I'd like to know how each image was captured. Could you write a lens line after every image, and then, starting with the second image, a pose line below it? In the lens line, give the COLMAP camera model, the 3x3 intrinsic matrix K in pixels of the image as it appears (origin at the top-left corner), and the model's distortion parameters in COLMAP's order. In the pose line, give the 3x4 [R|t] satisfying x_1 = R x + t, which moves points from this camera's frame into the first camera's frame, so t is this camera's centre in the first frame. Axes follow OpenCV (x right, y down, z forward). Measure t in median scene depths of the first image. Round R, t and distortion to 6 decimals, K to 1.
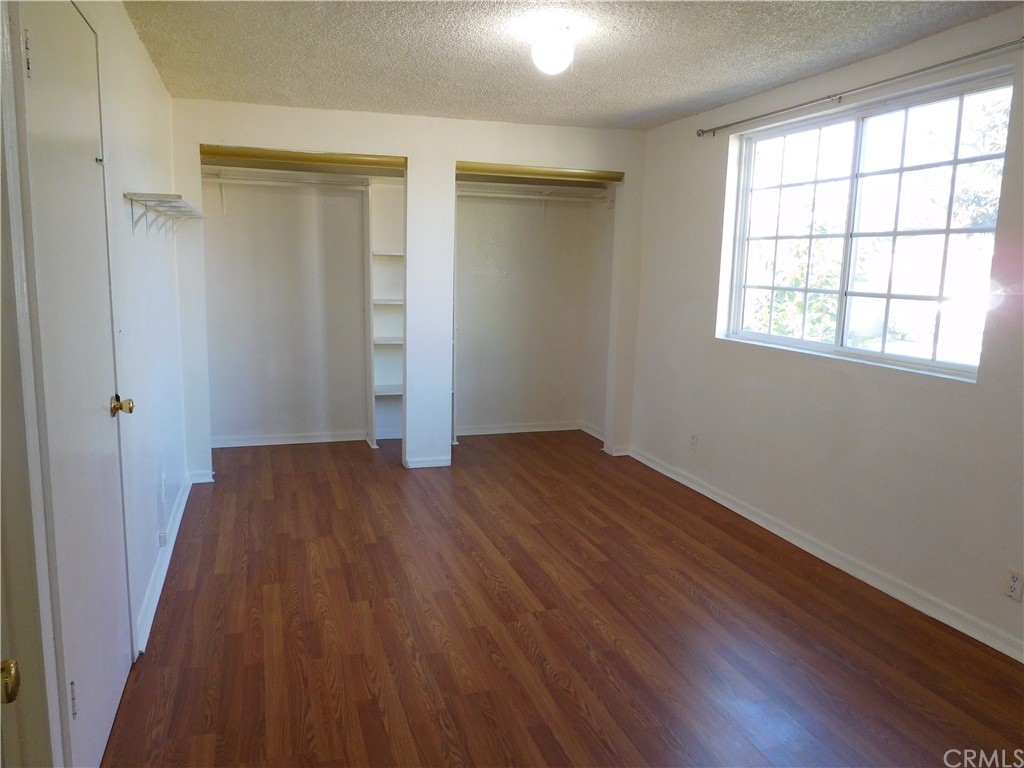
lens RADIAL K [[771.1, 0, 510.4], [0, 771.1, 389.4], [0, 0, 1]] dist [-0.009827, 0.007172]
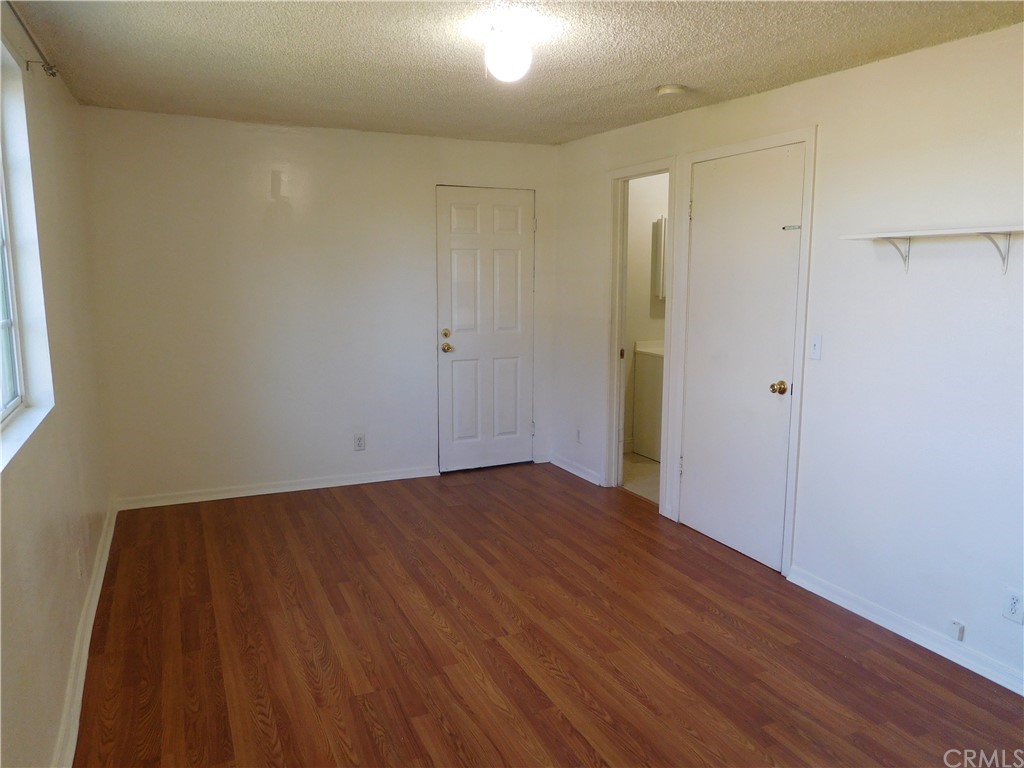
lens RADIAL K [[771.1, 0, 512.8], [0, 771.1, 385.2], [0, 0, 1]] dist [-0.009827, 0.007172]
pose [[-0.994196, -0.008913, -0.107213, 0.122599], [-0.041553, 0.951039, 0.306265, -0.300856], [0.099234, 0.308942, -0.945890, 1.687080]]
